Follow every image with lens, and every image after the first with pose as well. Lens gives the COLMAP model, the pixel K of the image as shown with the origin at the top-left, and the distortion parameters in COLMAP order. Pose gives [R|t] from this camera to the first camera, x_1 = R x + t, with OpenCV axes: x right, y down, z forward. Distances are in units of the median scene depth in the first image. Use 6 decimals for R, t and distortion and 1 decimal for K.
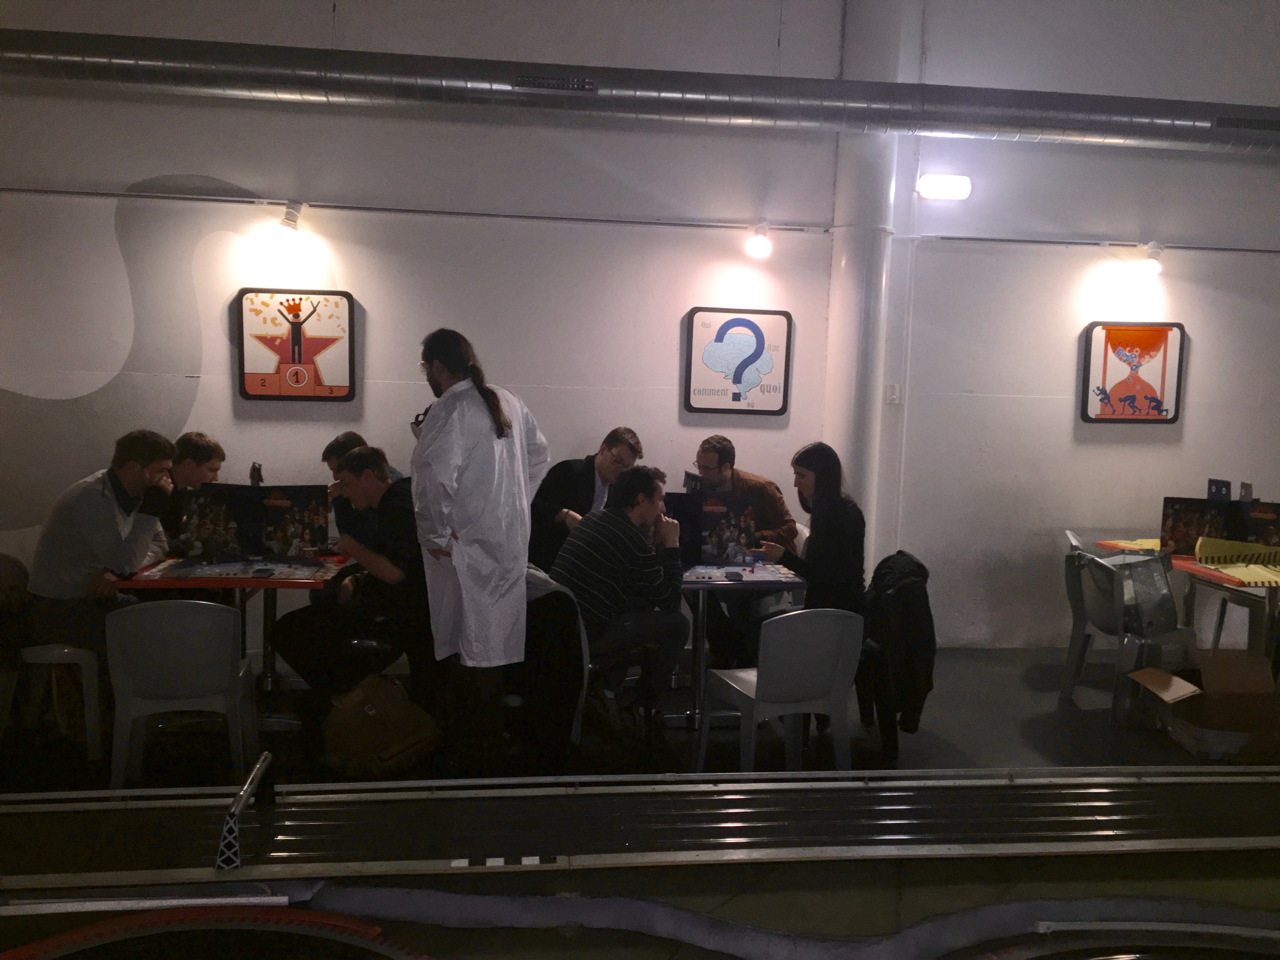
lens RADIAL K [[1091.2, 0, 640.8], [0, 1091.2, 483.1], [0, 0, 1]] dist [0.076564, -0.091577]
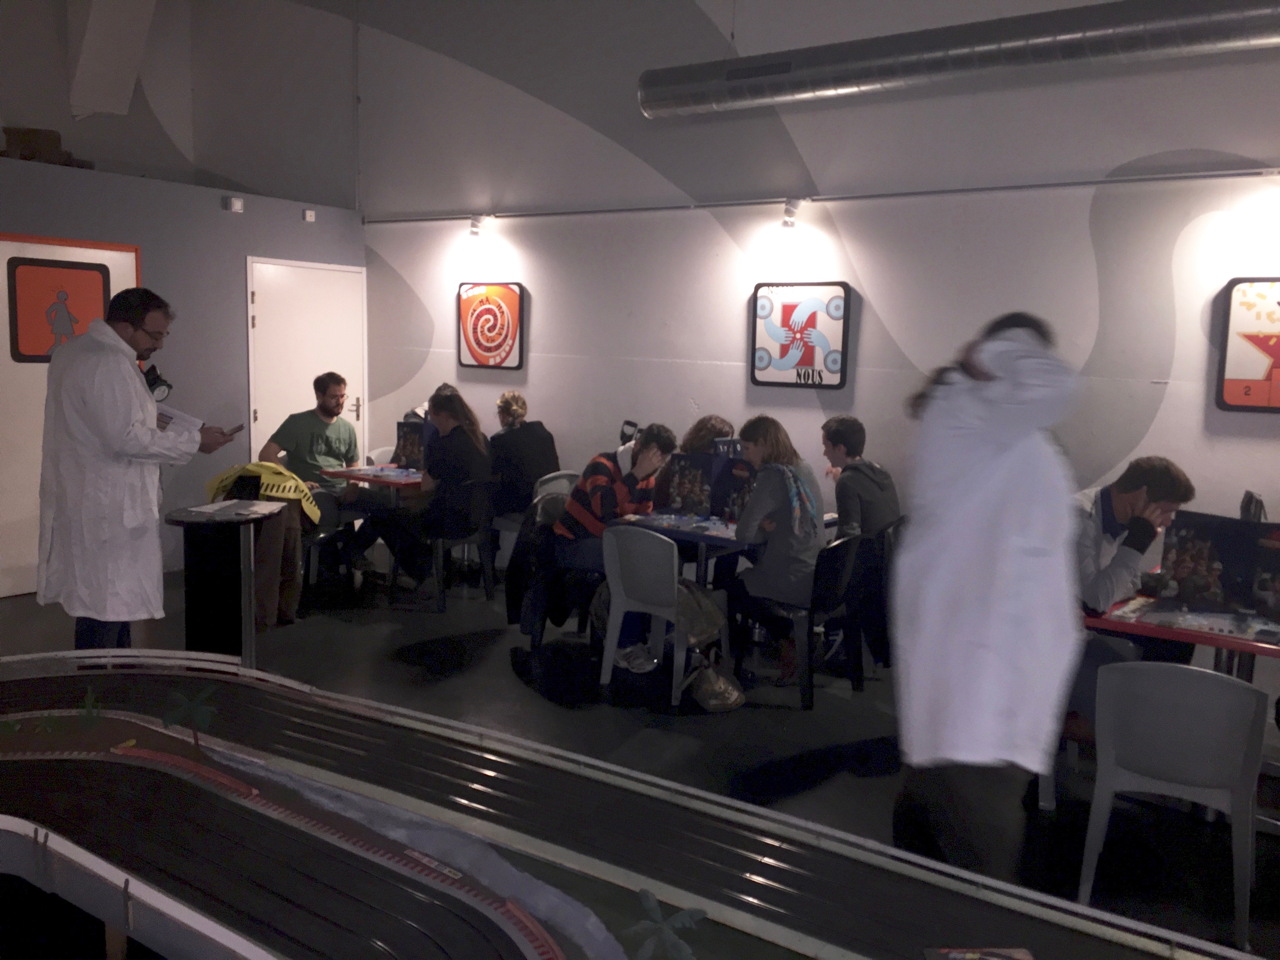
lens RADIAL K [[1091.2, 0, 639.7], [0, 1091.2, 481.5], [0, 0, 1]] dist [0.076564, -0.091577]
pose [[0.735322, 0.081210, -0.672835, -0.114707], [-0.079778, 0.996264, 0.033060, -0.014827], [0.673006, 0.029367, 0.739054, 0.079849]]
